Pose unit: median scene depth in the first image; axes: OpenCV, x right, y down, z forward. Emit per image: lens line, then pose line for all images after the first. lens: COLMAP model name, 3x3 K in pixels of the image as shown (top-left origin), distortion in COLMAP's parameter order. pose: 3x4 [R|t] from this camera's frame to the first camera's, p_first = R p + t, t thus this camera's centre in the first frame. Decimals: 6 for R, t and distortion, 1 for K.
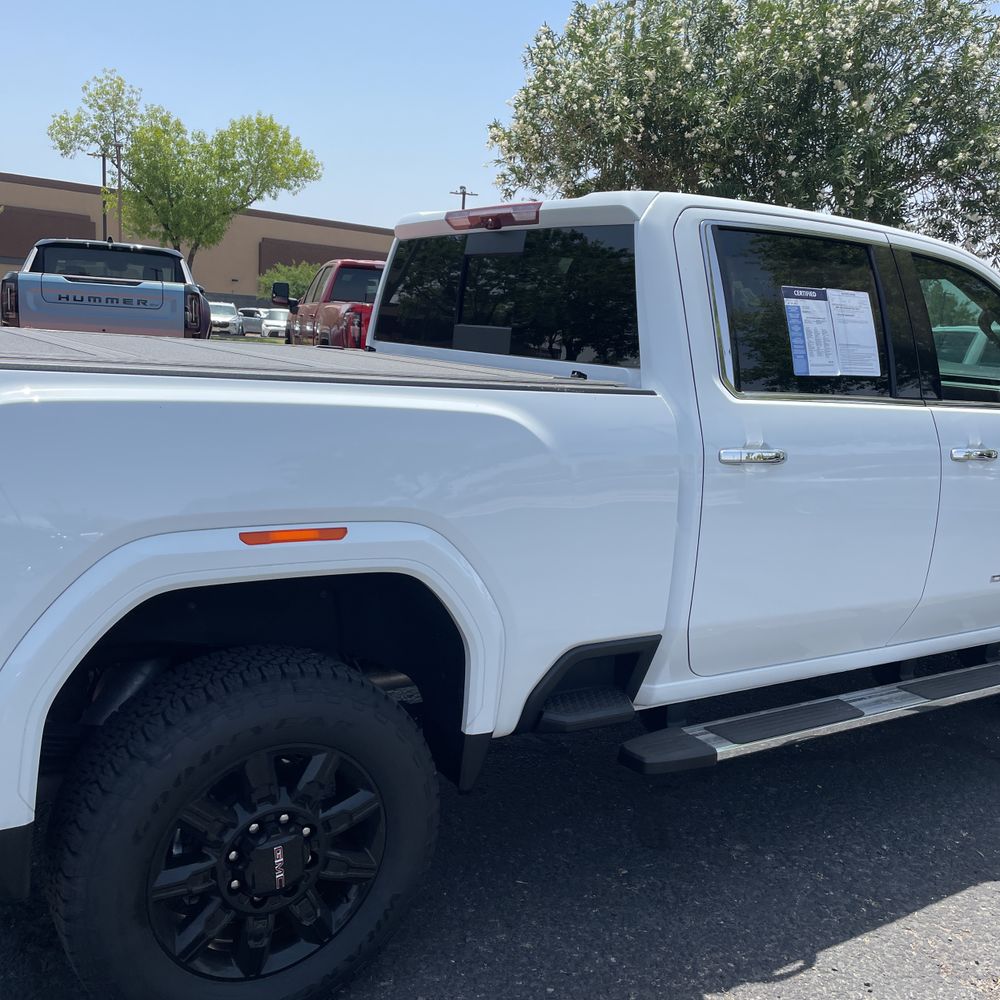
lens RADIAL K [[1024.7, 0, 504.4], [0, 1024.7, 508.0], [0, 0, 1]] dist [0.045164, 0.000000]
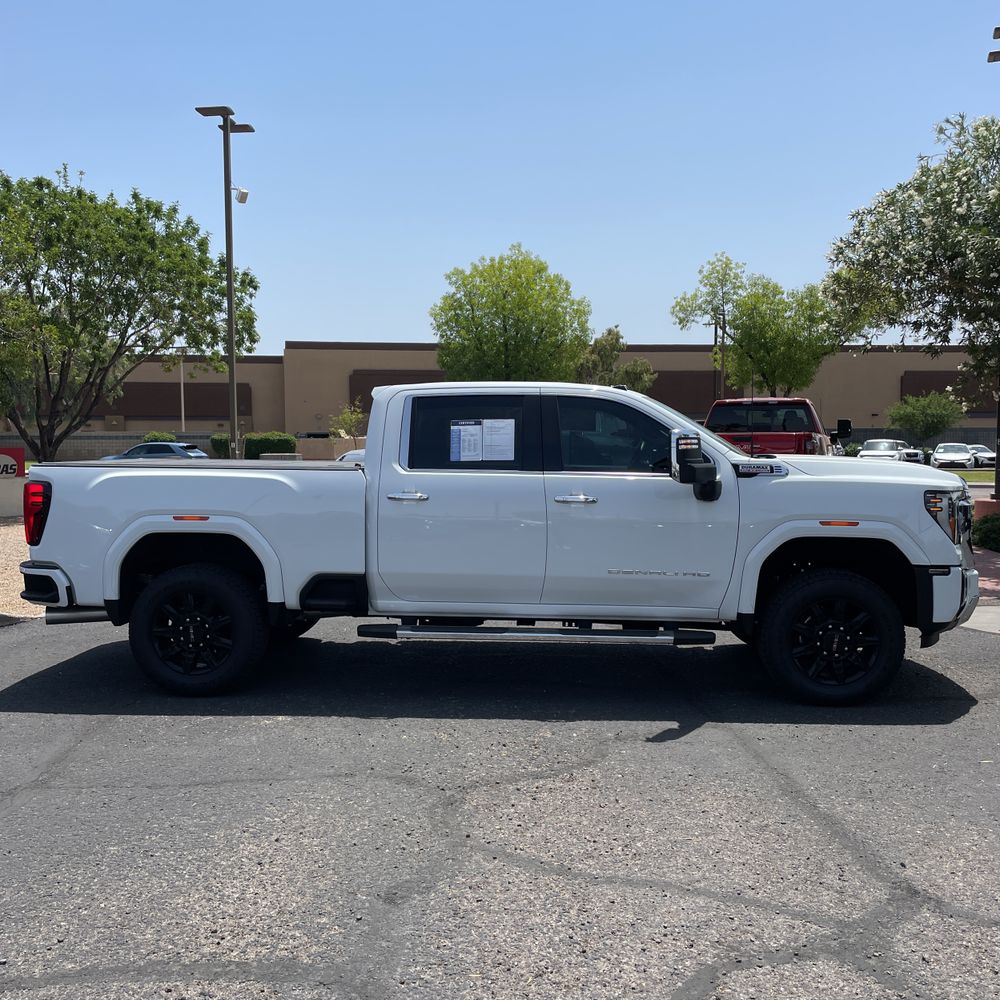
lens RADIAL K [[1024.7, 0, 493.4], [0, 1024.7, 498.7], [0, 0, 1]] dist [0.045164, 0.000000]
pose [[0.790388, -0.028232, -0.611956, 1.515247], [-0.058215, 0.990955, -0.120906, 0.182759], [0.609834, 0.131188, 0.781596, -0.542602]]
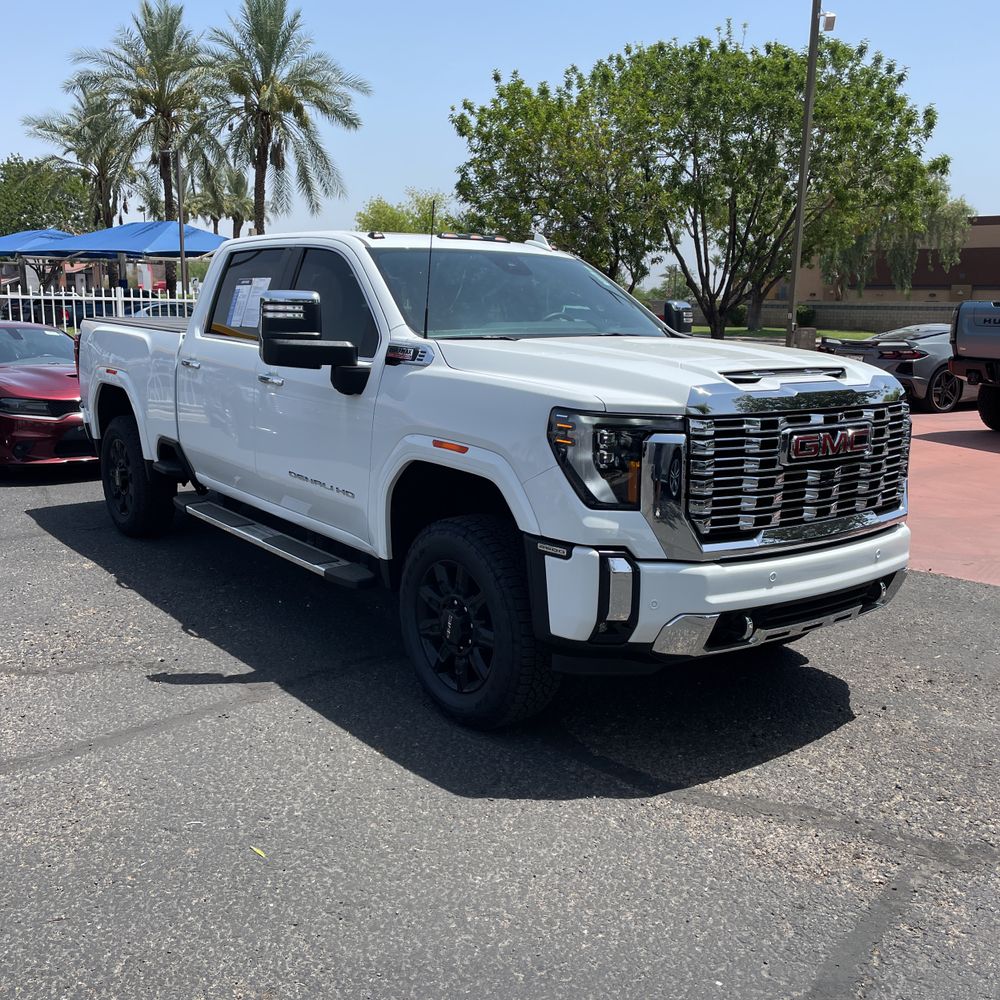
lens RADIAL K [[1024.7, 0, 494.8], [0, 1024.7, 500.0], [0, 0, 1]] dist [0.045164, 0.000000]
pose [[0.068803, 0.129317, -0.989214, 2.041842], [-0.194627, 0.974251, 0.113824, -0.118830], [0.978461, 0.184696, 0.092199, 1.258517]]
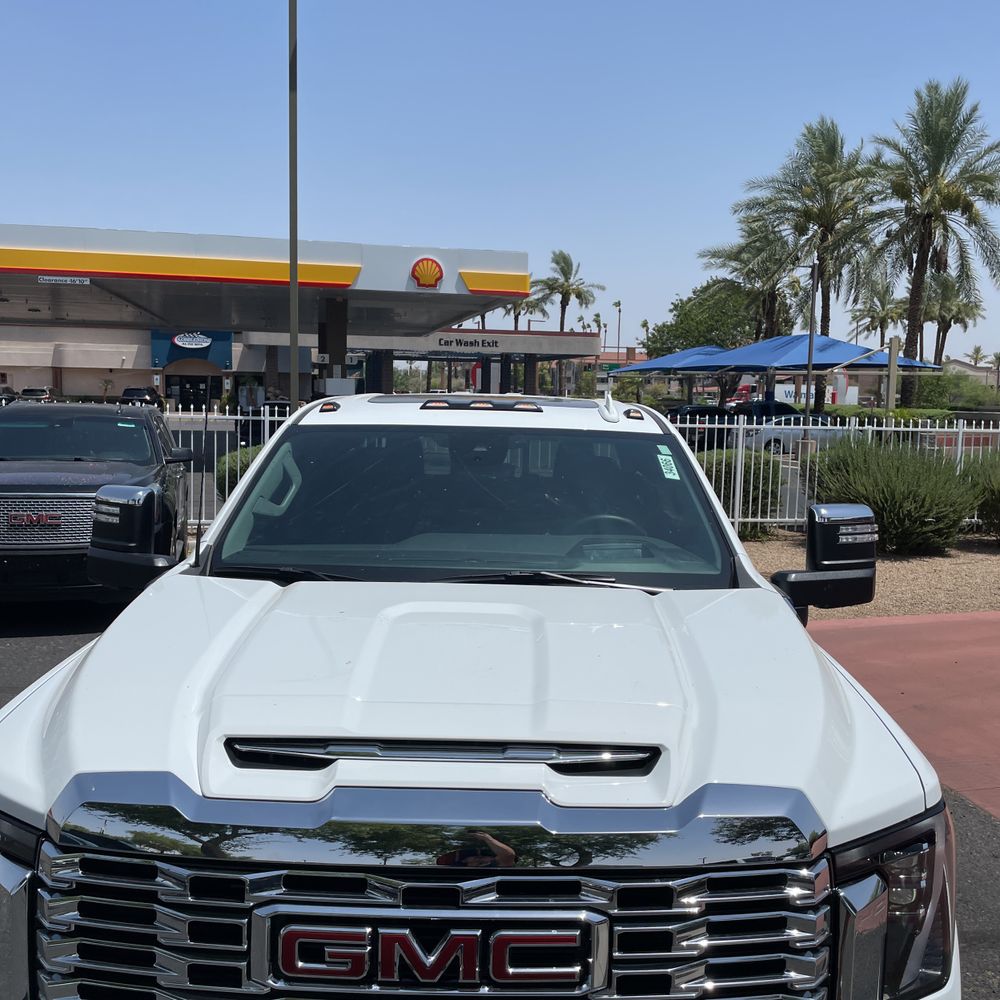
lens RADIAL K [[1024.7, 0, 503.8], [0, 1024.7, 485.2], [0, 0, 1]] dist [0.045164, 0.000000]
pose [[-0.551191, 0.003500, -0.834372, 1.326681], [-0.206292, 0.968374, 0.140339, -0.405252], [0.808475, 0.249478, -0.533037, 1.937364]]
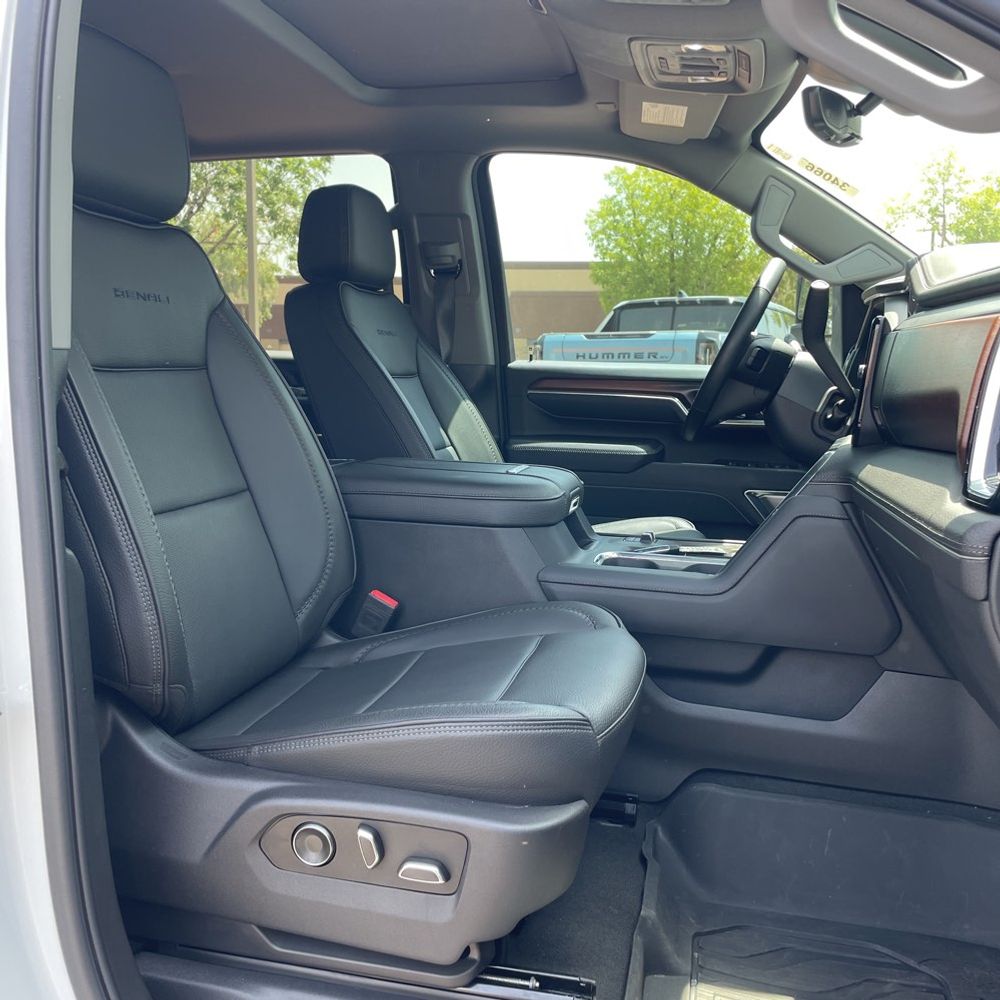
lens RADIAL K [[1024.7, 0, 513.2], [0, 1024.7, 487.3], [0, 0, 1]] dist [0.045164, 0.000000]
pose [[0.685427, 0.029580, -0.727540, 0.698796], [-0.100974, 0.993382, -0.054740, -0.067842], [0.721106, 0.110983, 0.683878, 0.955449]]
